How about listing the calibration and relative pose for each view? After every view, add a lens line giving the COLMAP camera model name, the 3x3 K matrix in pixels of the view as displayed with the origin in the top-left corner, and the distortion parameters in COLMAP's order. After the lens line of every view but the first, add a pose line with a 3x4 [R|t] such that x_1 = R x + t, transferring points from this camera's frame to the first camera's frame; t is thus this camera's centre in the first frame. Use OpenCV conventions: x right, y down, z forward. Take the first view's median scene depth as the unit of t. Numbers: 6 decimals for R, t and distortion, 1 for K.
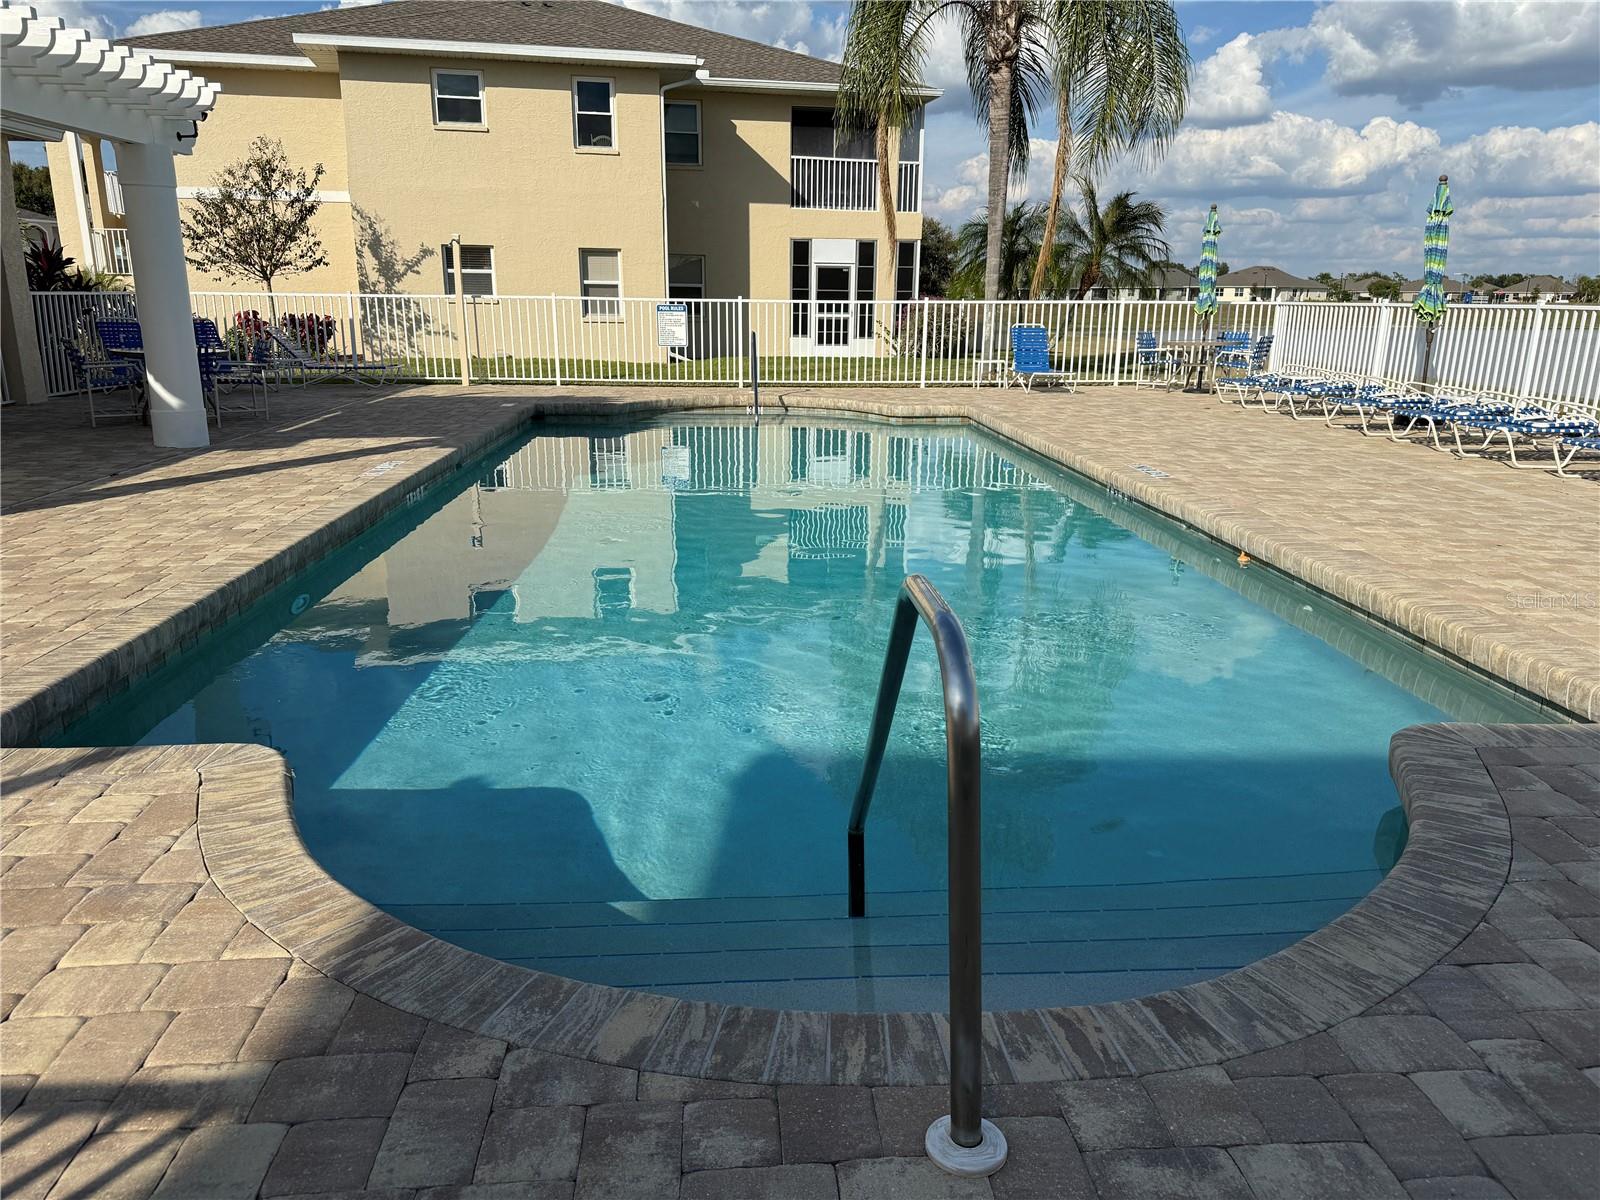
lens RADIAL K [[1106.5, 0, 806.6], [0, 1106.5, 616.8], [0, 0, 1]] dist [0.059817, -0.072212]
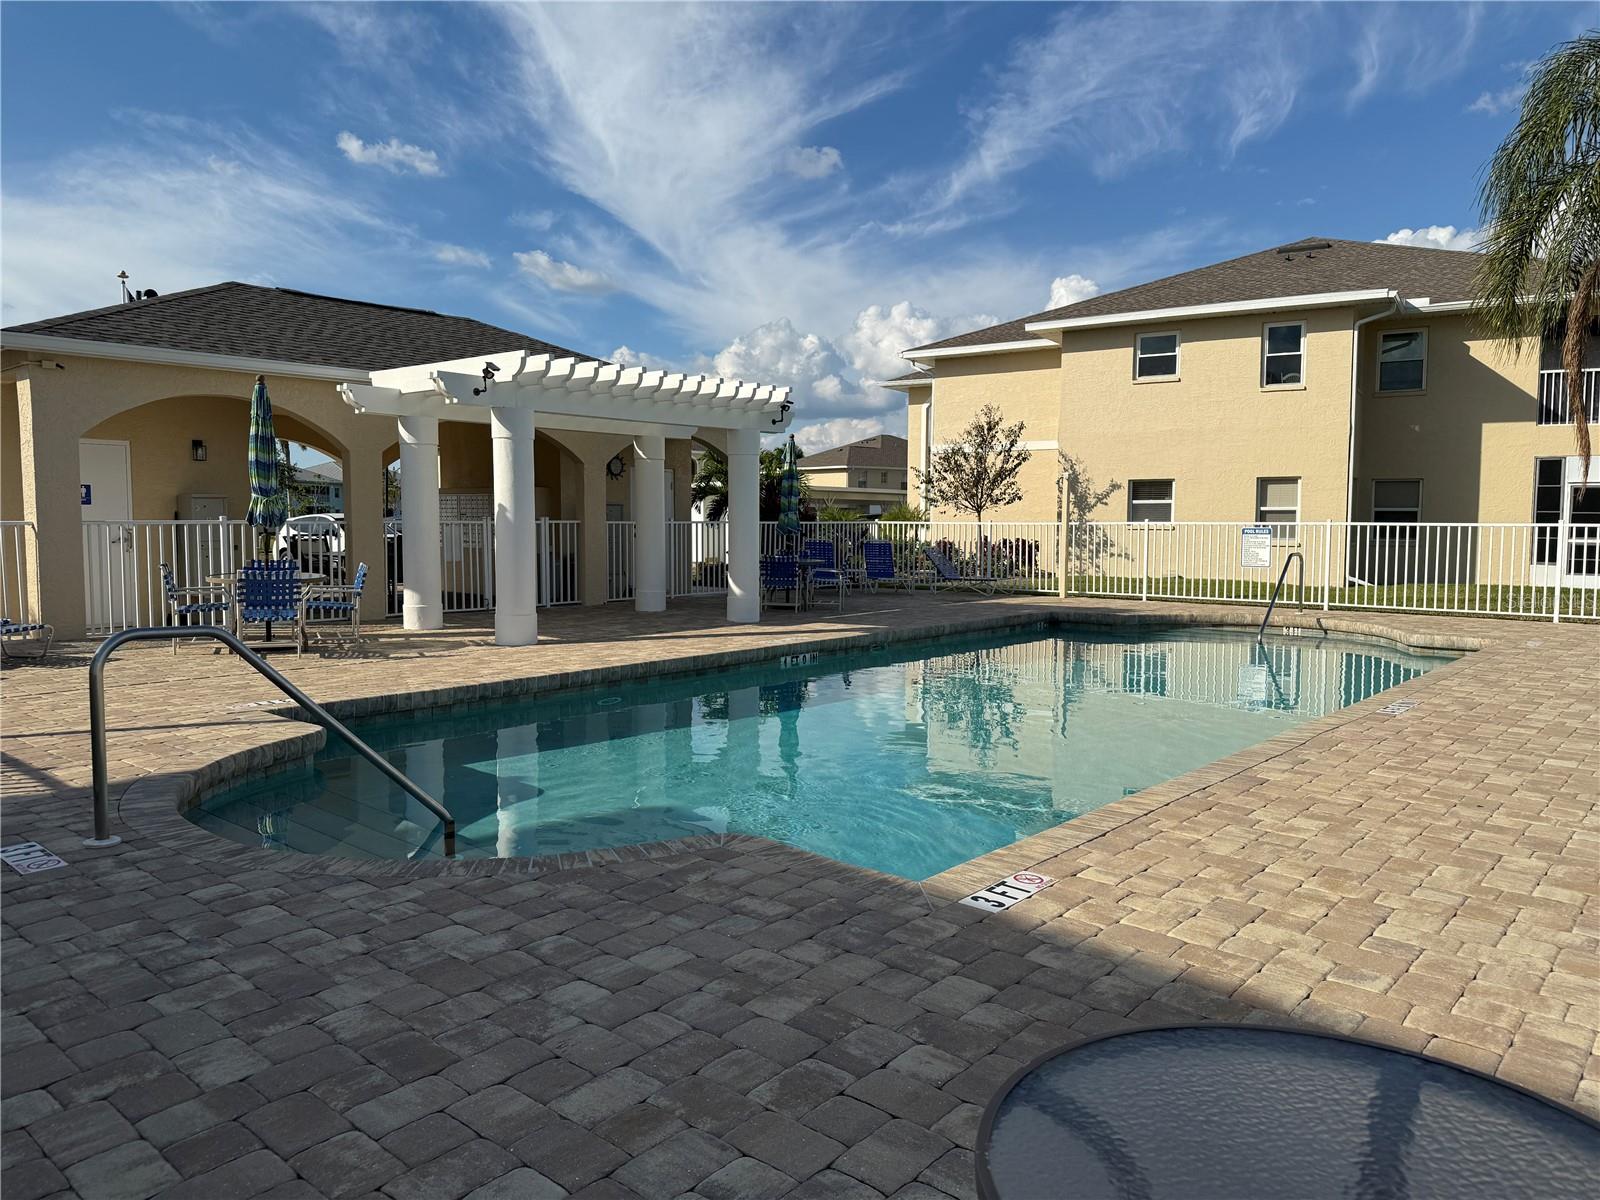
lens RADIAL K [[1106.5, 0, 821.0], [0, 1106.5, 630.9], [0, 0, 1]] dist [0.059817, -0.072212]
pose [[0.717174, 0.063057, -0.694036, 0.244924], [-0.189417, 0.976043, -0.107054, -0.002267], [0.670659, 0.208238, 0.711937, 0.015921]]
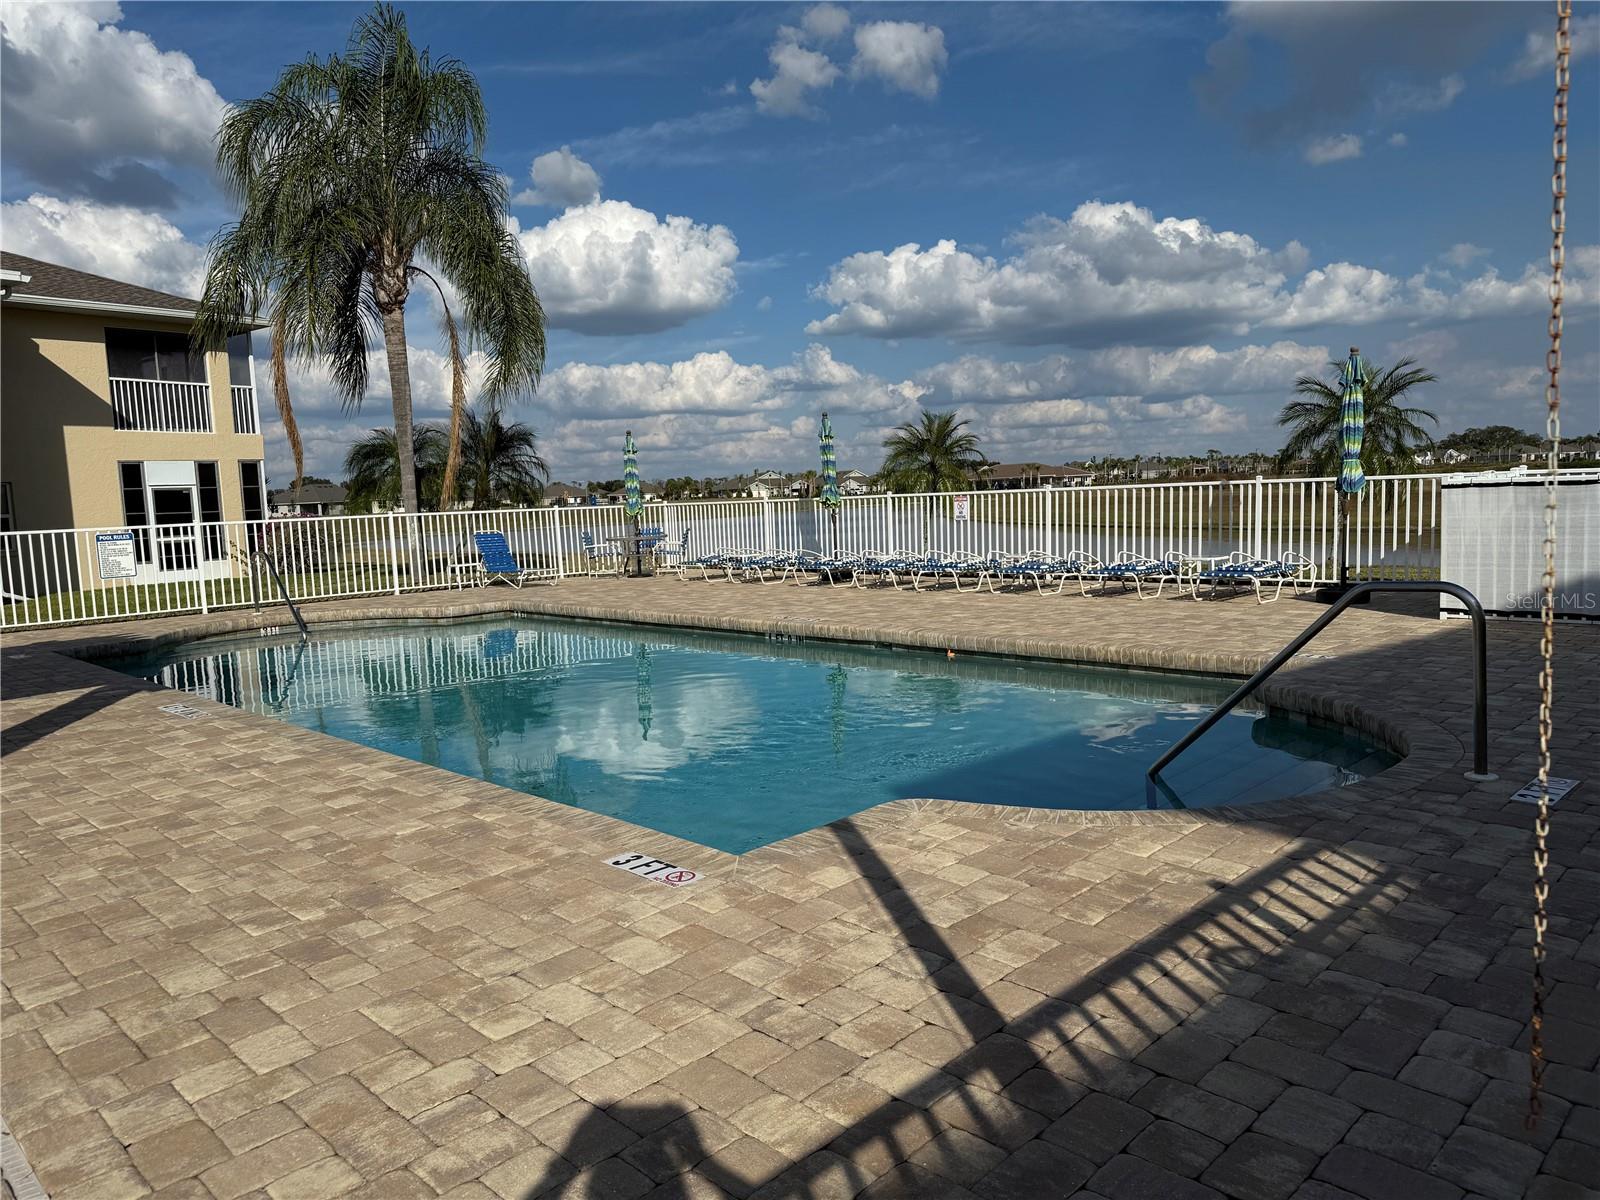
lens RADIAL K [[1106.5, 0, 796.9], [0, 1106.5, 601.6], [0, 0, 1]] dist [0.059817, -0.072212]
pose [[0.756021, -0.104154, 0.646208, -0.237905], [0.227697, 0.967446, -0.110460, -0.000909], [-0.613667, 0.230650, 0.755125, -0.009716]]
